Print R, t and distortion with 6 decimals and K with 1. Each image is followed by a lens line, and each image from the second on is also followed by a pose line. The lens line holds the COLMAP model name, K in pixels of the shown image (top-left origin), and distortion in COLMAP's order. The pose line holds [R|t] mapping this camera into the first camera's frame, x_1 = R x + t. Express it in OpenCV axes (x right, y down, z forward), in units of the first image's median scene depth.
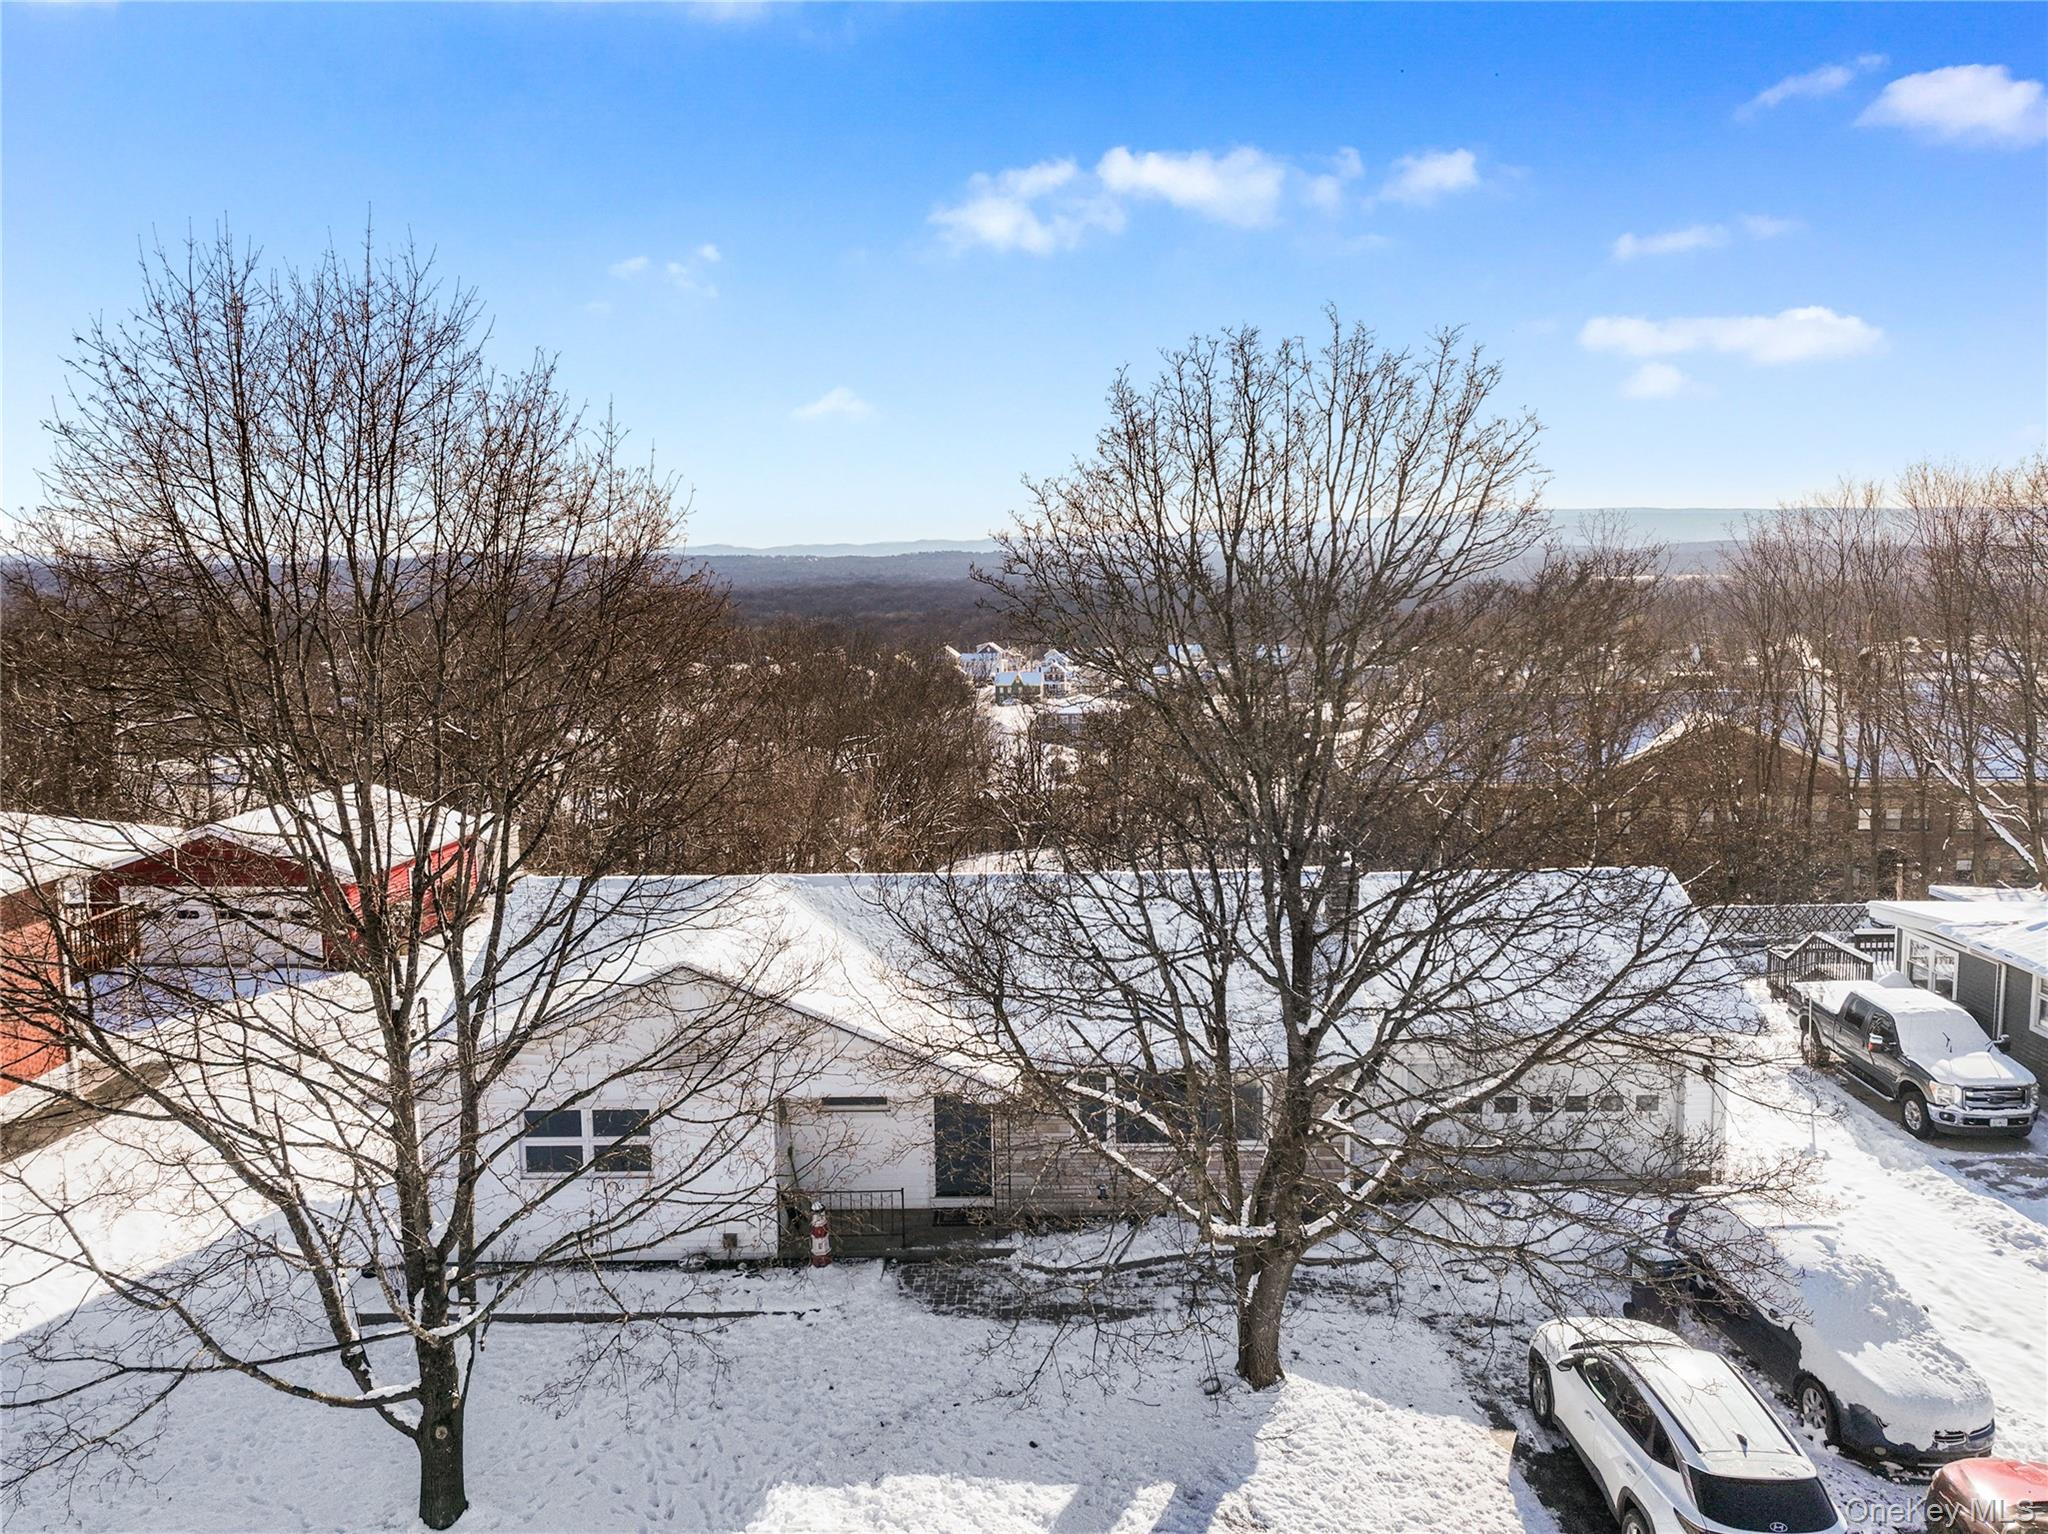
lens RADIAL K [[1460.8, 0, 1015.5], [0, 1460.8, 722.4], [0, 0, 1]] dist [-0.005731, 0.016889]
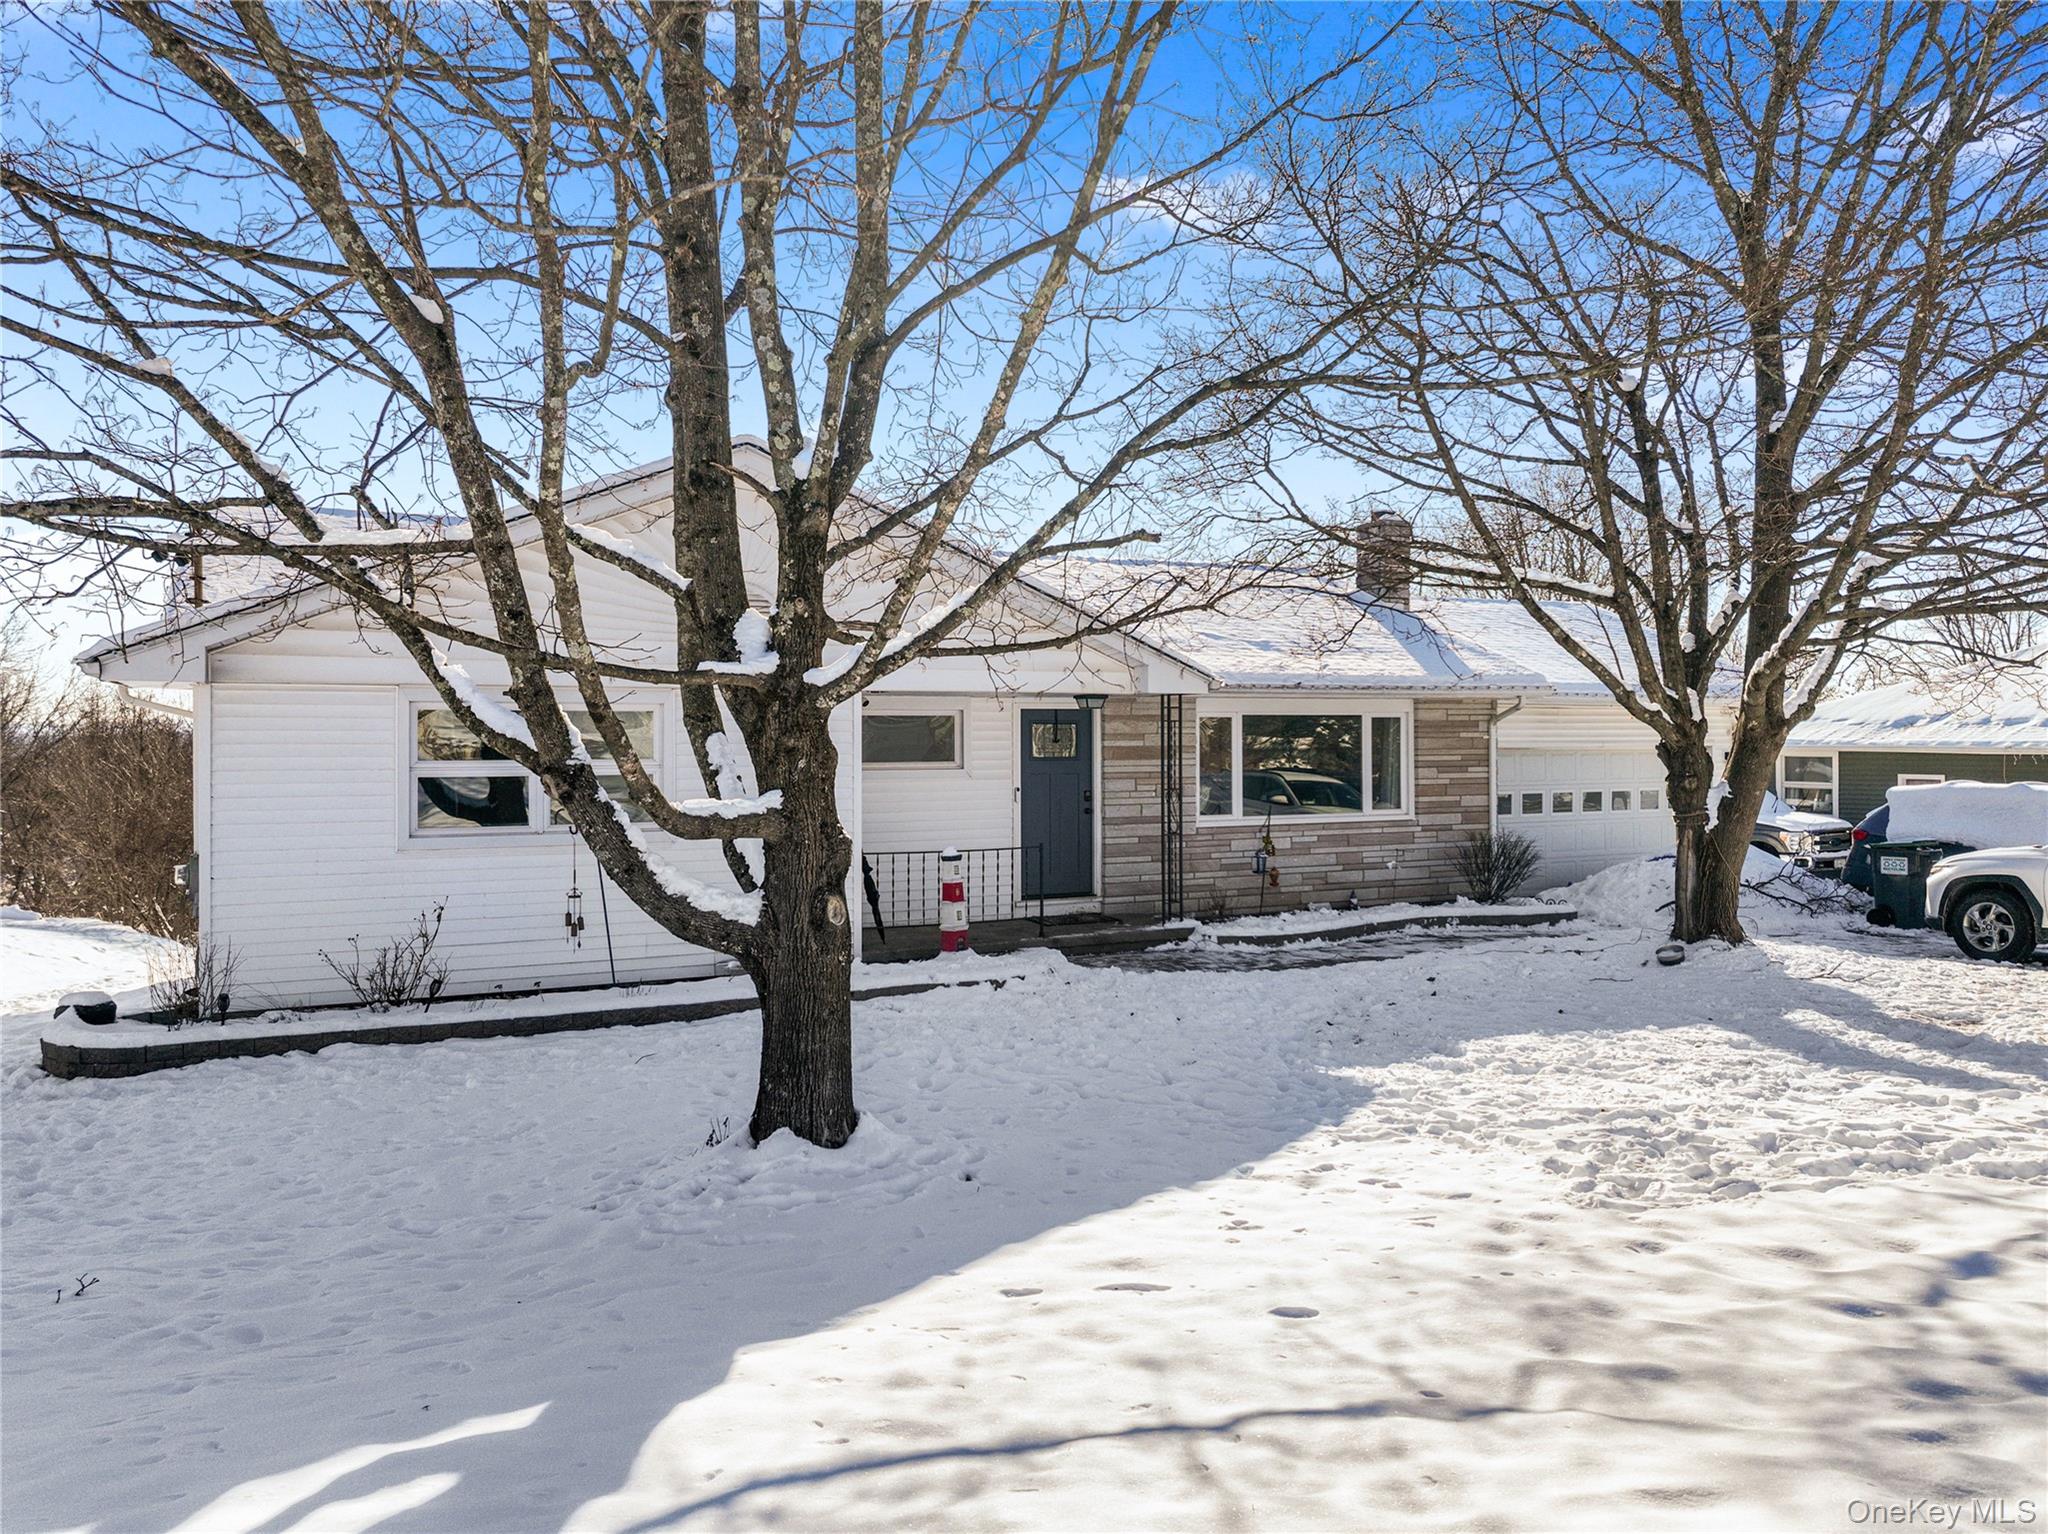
lens RADIAL K [[1460.8, 0, 1009.0], [0, 1460.8, 760.8], [0, 0, 1]] dist [-0.005731, 0.016889]
pose [[0.894537, 0.008216, 0.446918, -0.407633], [0.039169, 0.994544, -0.096683, 0.366943], [-0.445274, 0.103992, 0.889335, 0.447742]]
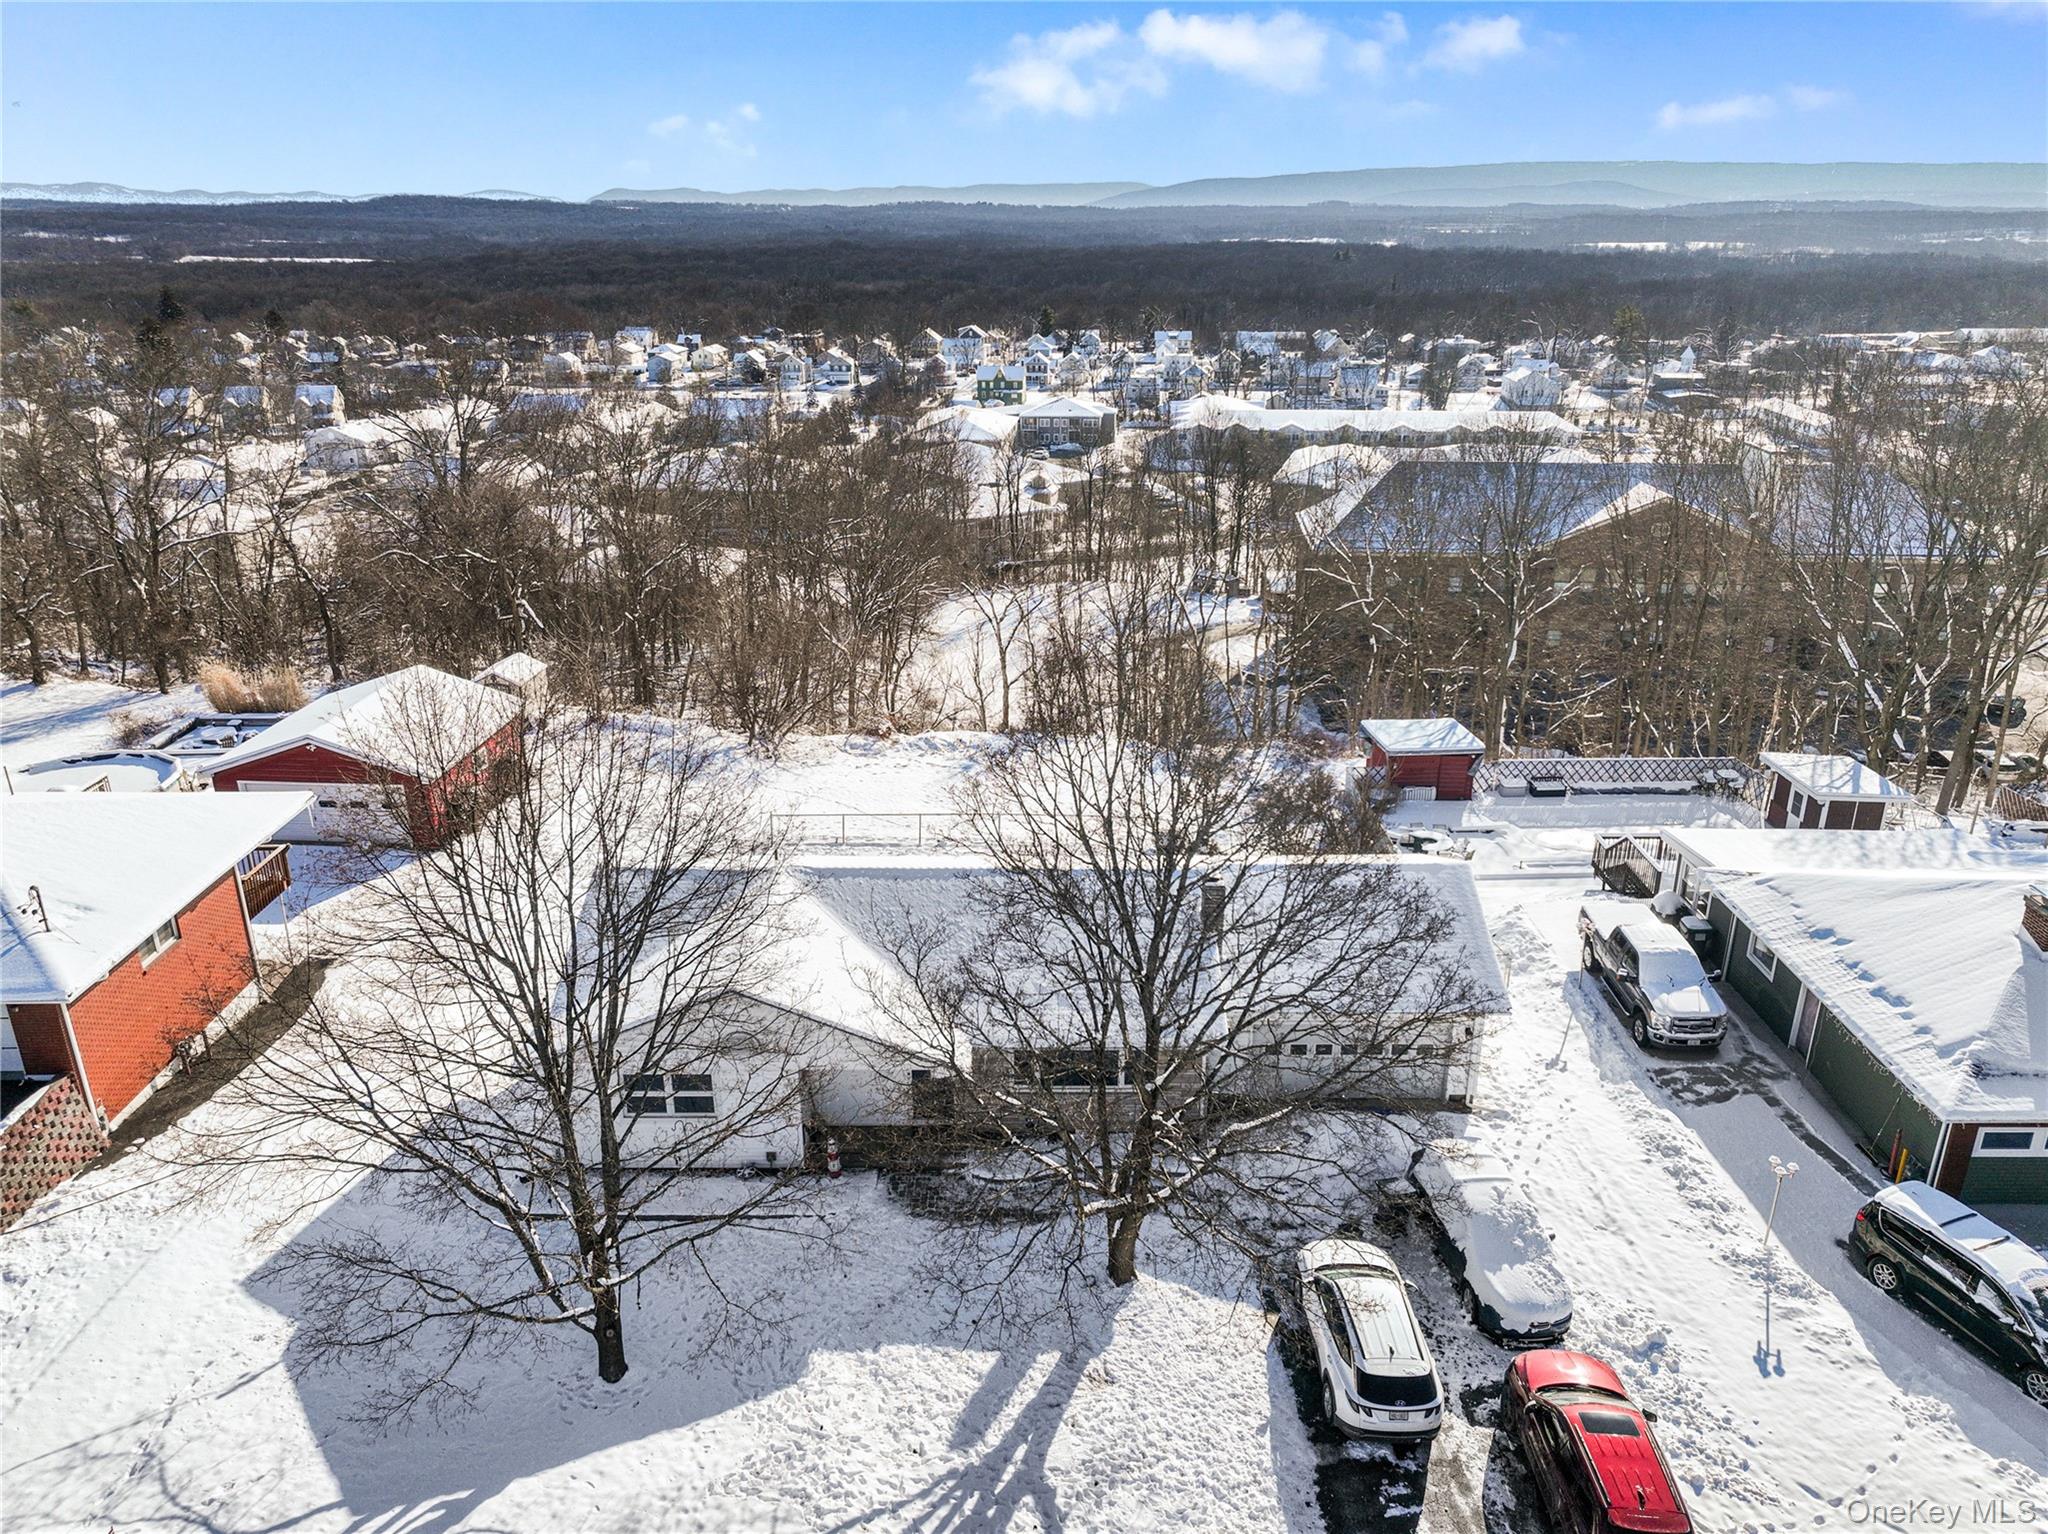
lens RADIAL K [[1460.8, 0, 1009.0], [0, 1460.8, 761.1], [0, 0, 1]] dist [-0.005731, 0.016889]
pose [[0.999957, 0.005684, 0.007278, 0.029249], [-0.007356, 0.966726, 0.255707, -0.421259], [-0.005582, -0.255750, 0.966727, -0.318785]]
